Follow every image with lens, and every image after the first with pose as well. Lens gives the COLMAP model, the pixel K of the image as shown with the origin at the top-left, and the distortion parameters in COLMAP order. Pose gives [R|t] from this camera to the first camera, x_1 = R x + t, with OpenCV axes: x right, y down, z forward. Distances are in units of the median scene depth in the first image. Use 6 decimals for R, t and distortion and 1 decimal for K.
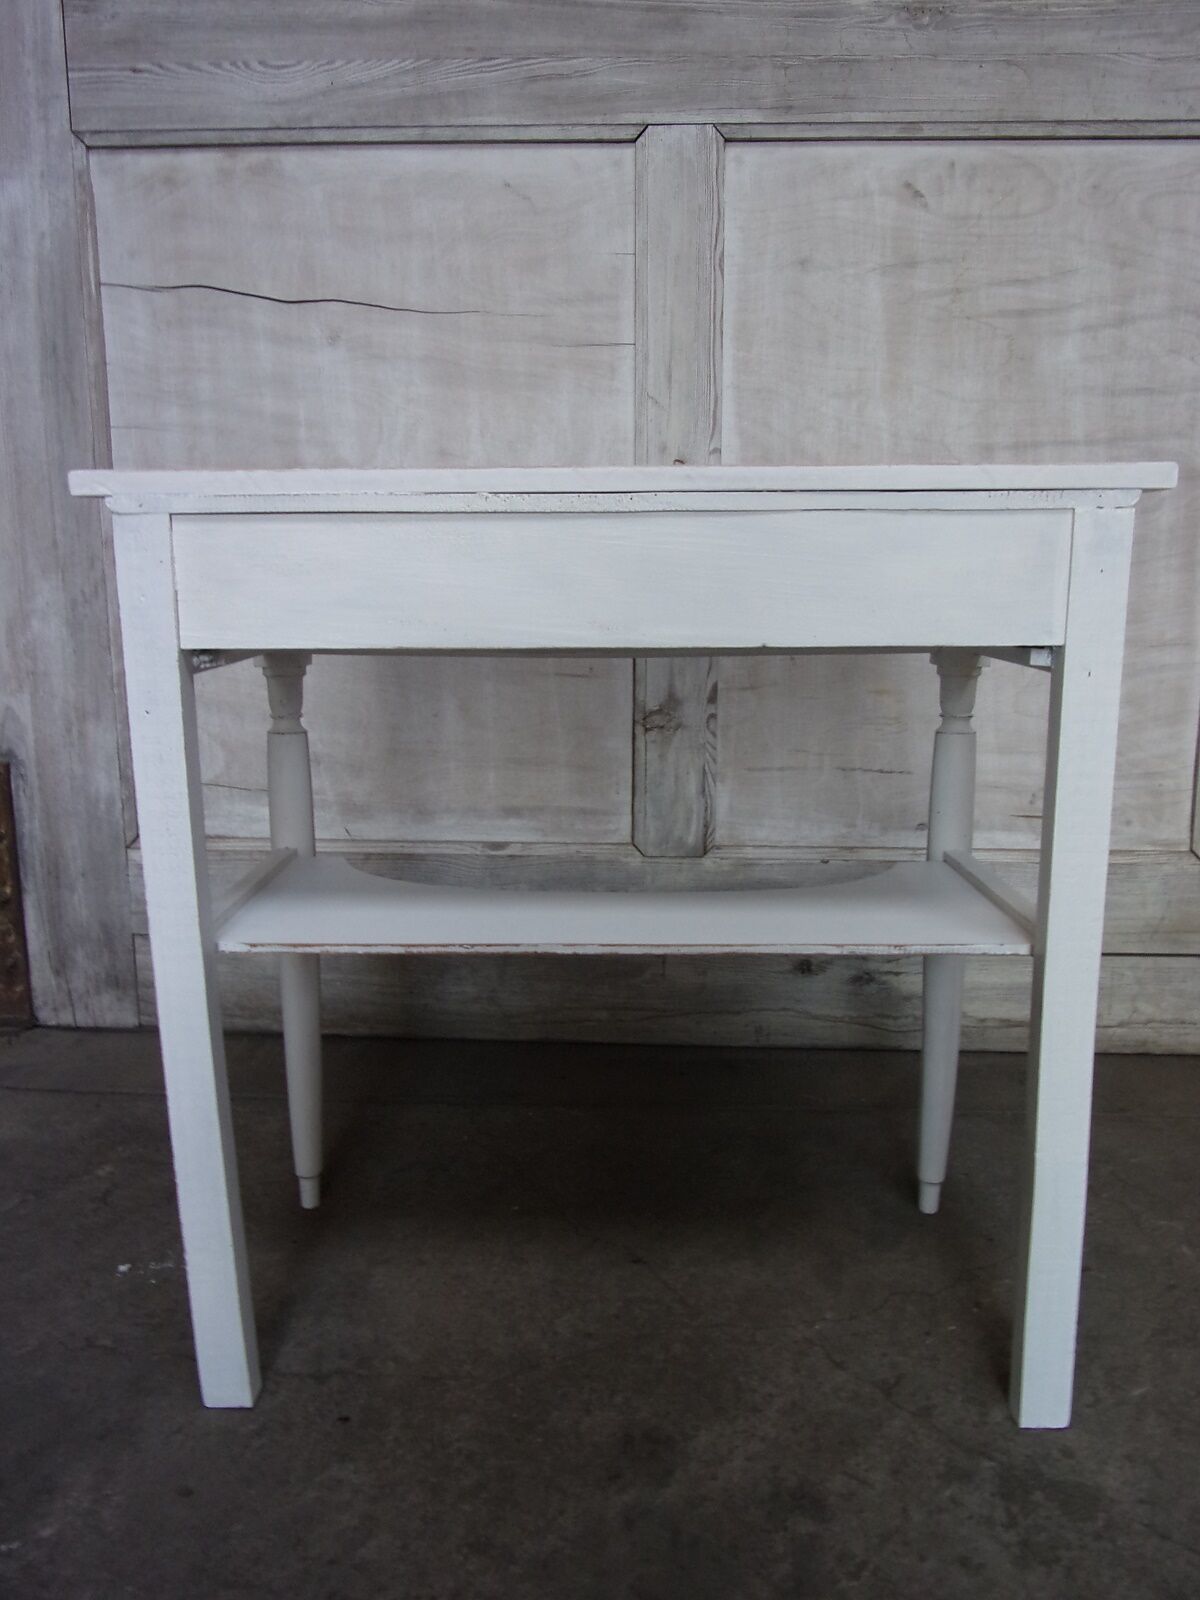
lens RADIAL K [[1197.2, 0, 600.0], [0, 1197.2, 800.0], [0, 0, 1]] dist [0.008266, -0.000165]
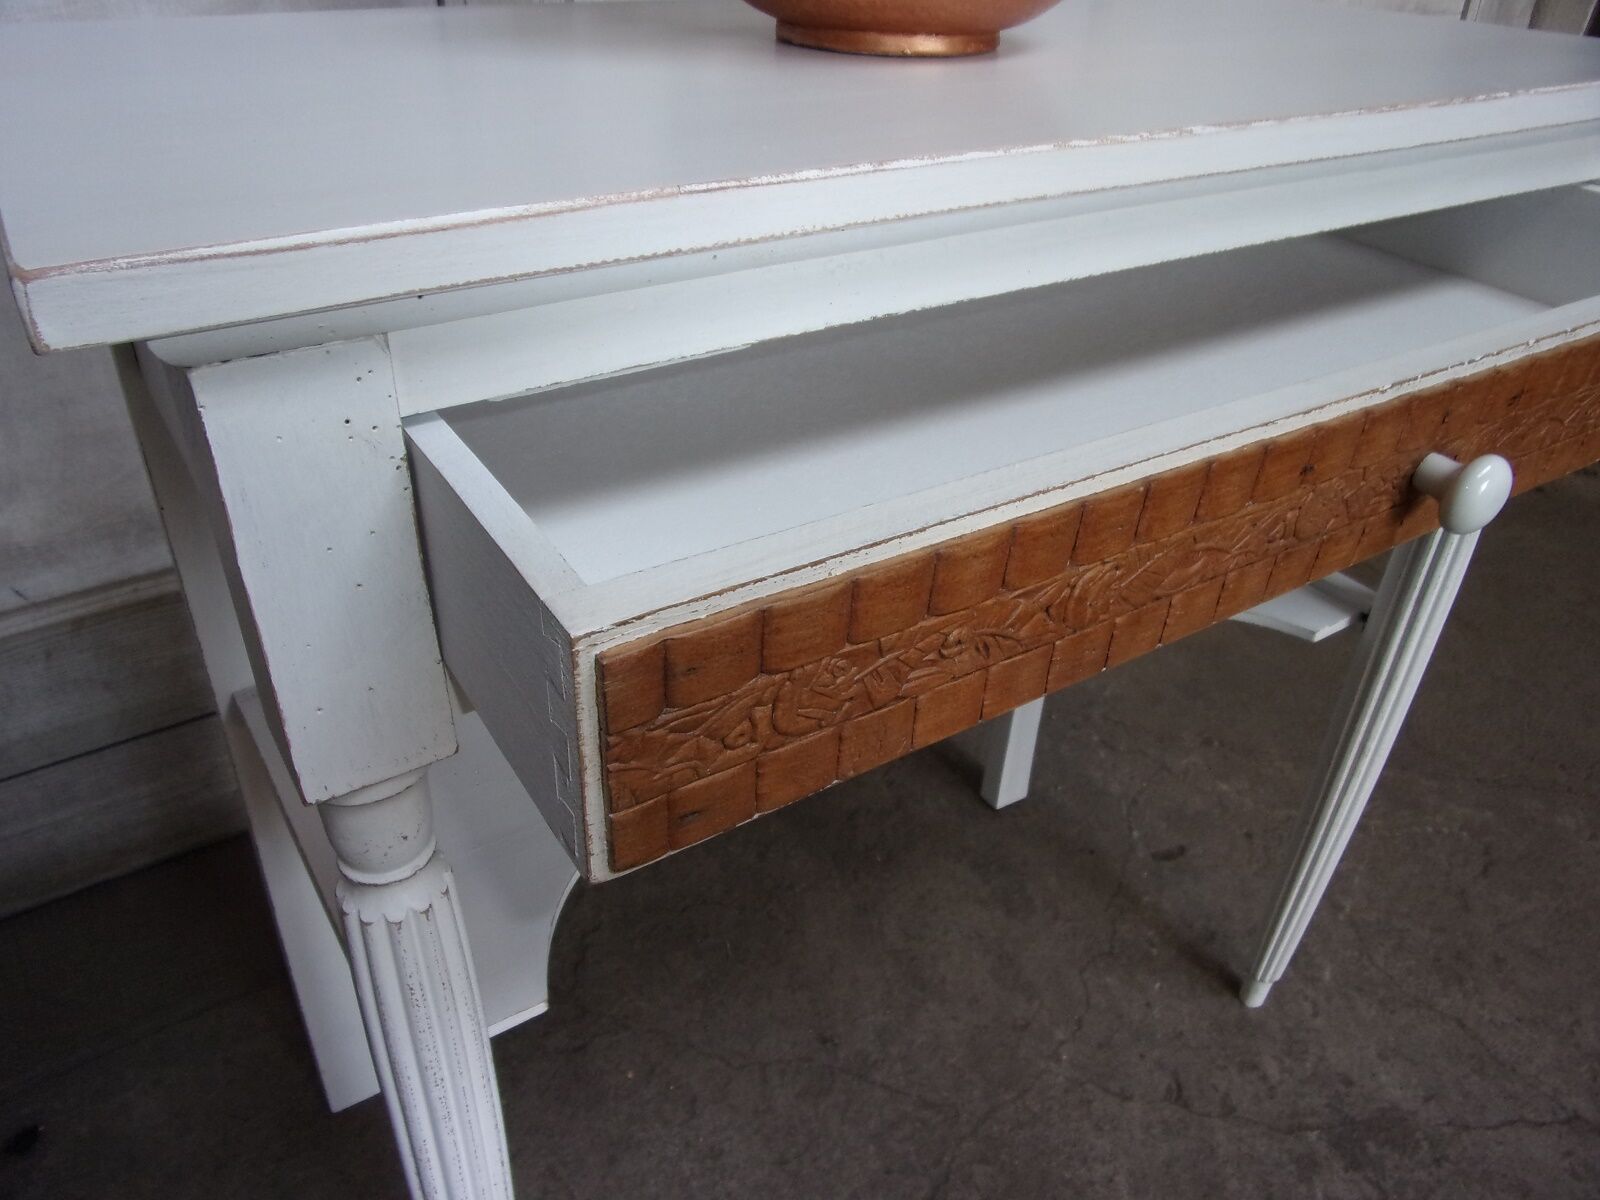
lens RADIAL K [[1190.8, 0, 790.4], [0, 1190.8, 602.8], [0, 0, 1]] dist [0.005374, 0.004793]
pose [[0.782747, -0.312951, 0.537930, -0.271518], [0.090879, 0.912579, 0.398673, -0.189319], [-0.615669, -0.263173, 0.742759, 0.422994]]
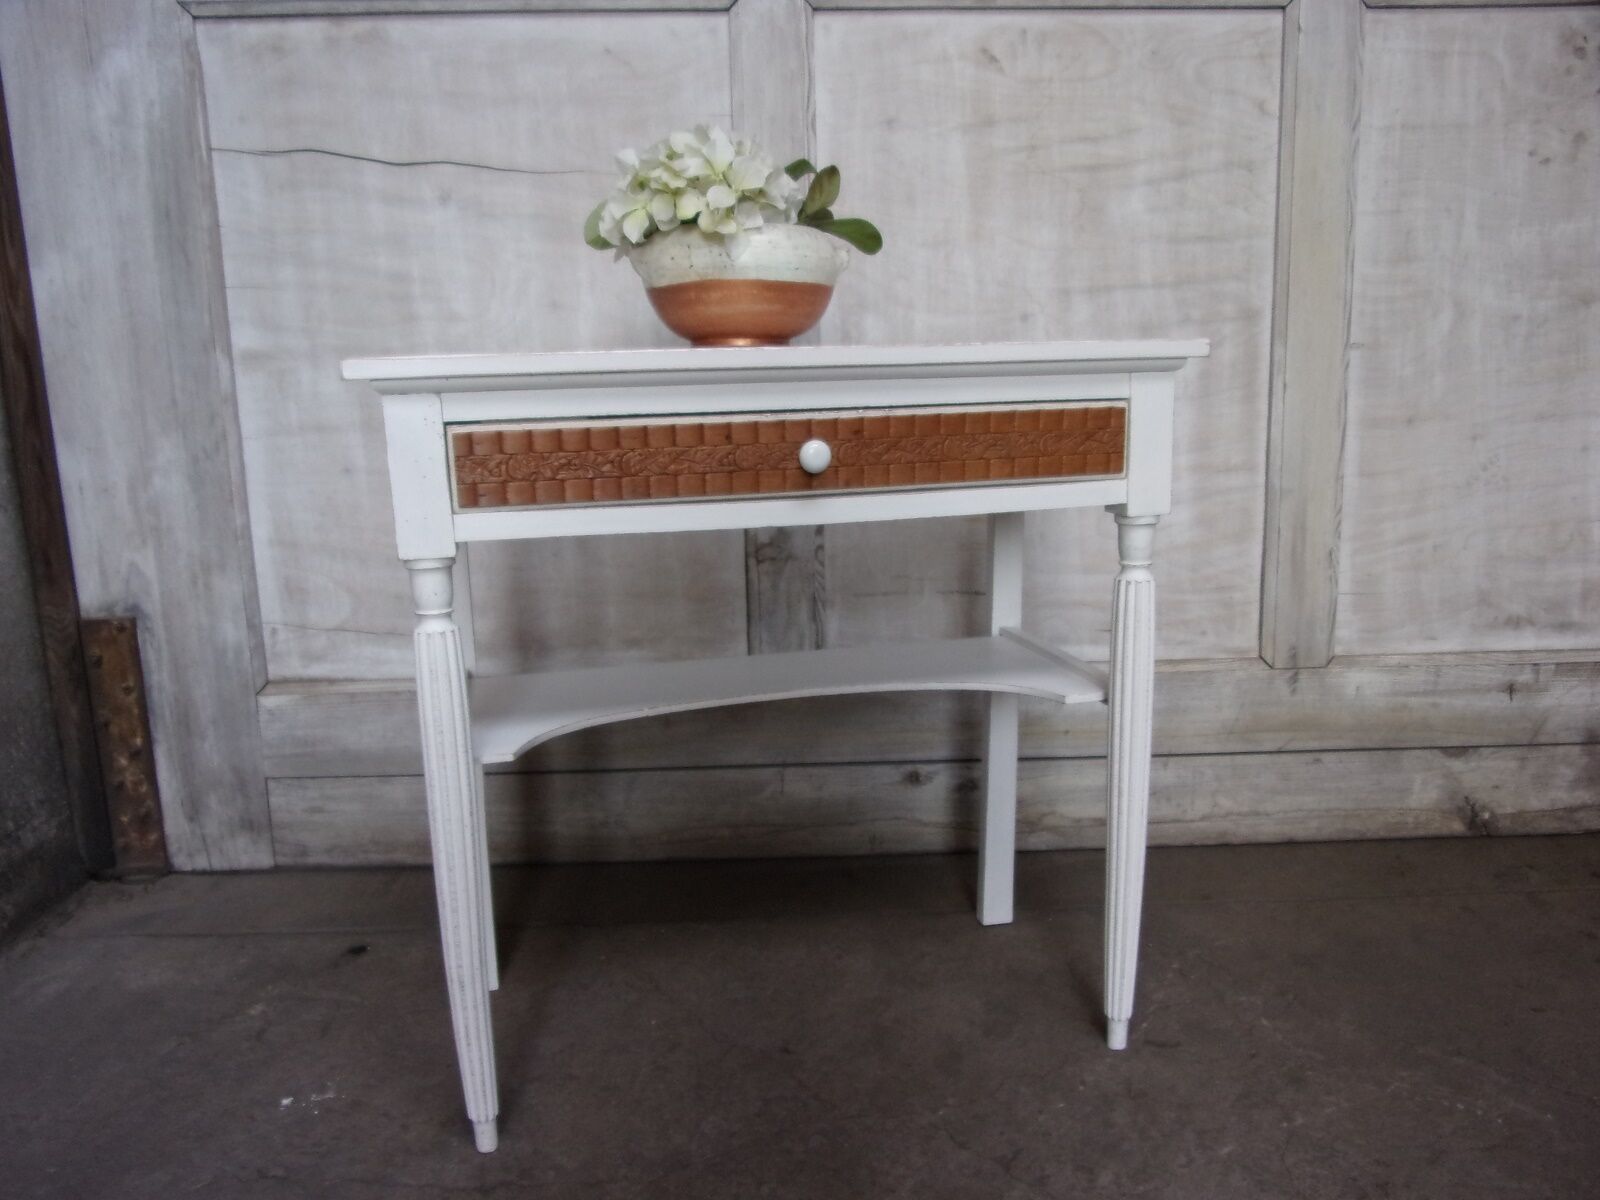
lens RADIAL K [[1197.2, 0, 780.5], [0, 1197.2, 617.4], [0, 0, 1]] dist [0.008266, -0.000165]
pose [[0.996810, -0.038370, 0.069989, -0.018868], [0.037481, 0.999200, 0.013982, -0.026481], [-0.070469, -0.011314, 0.997450, -0.061132]]
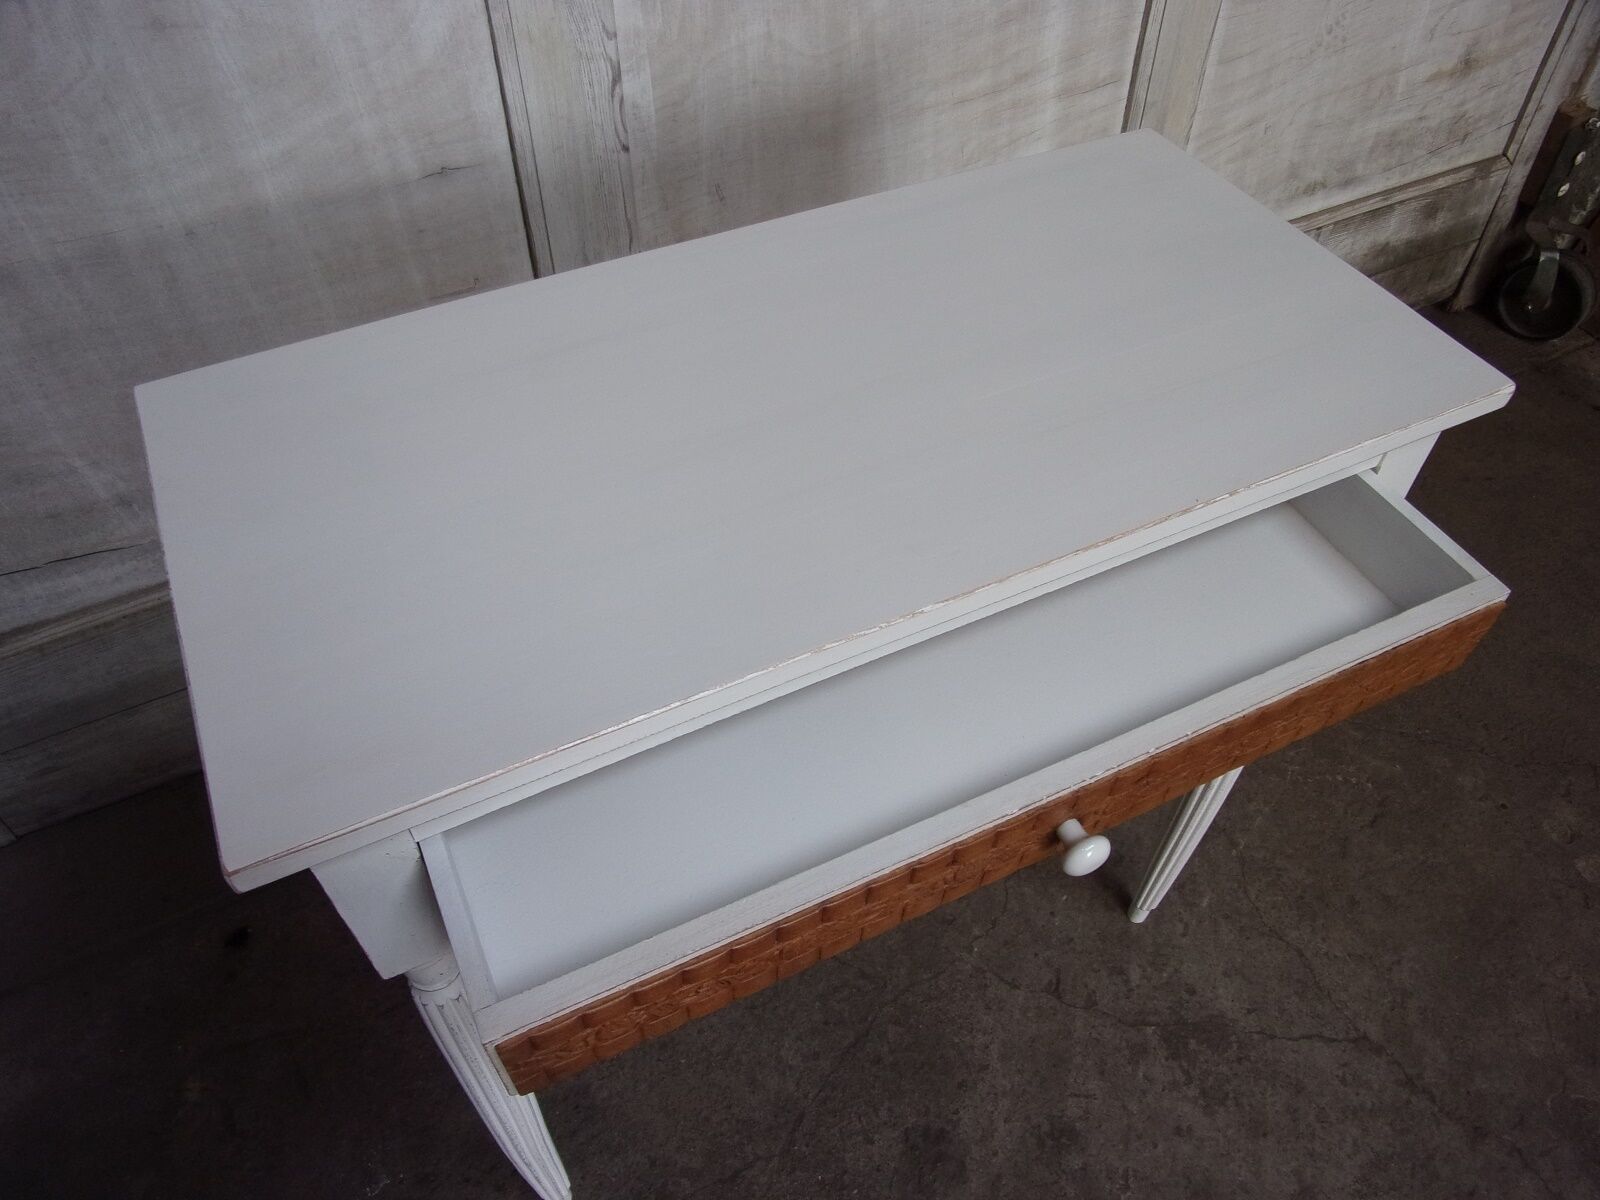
lens RADIAL K [[1197.2, 0, 780.5], [0, 1197.2, 617.4], [0, 0, 1]] dist [0.008266, -0.000165]
pose [[0.858141, -0.383614, 0.341225, -0.202208], [0.096547, 0.773337, 0.626601, -0.443204], [-0.504255, -0.504768, 0.700669, 0.330780]]
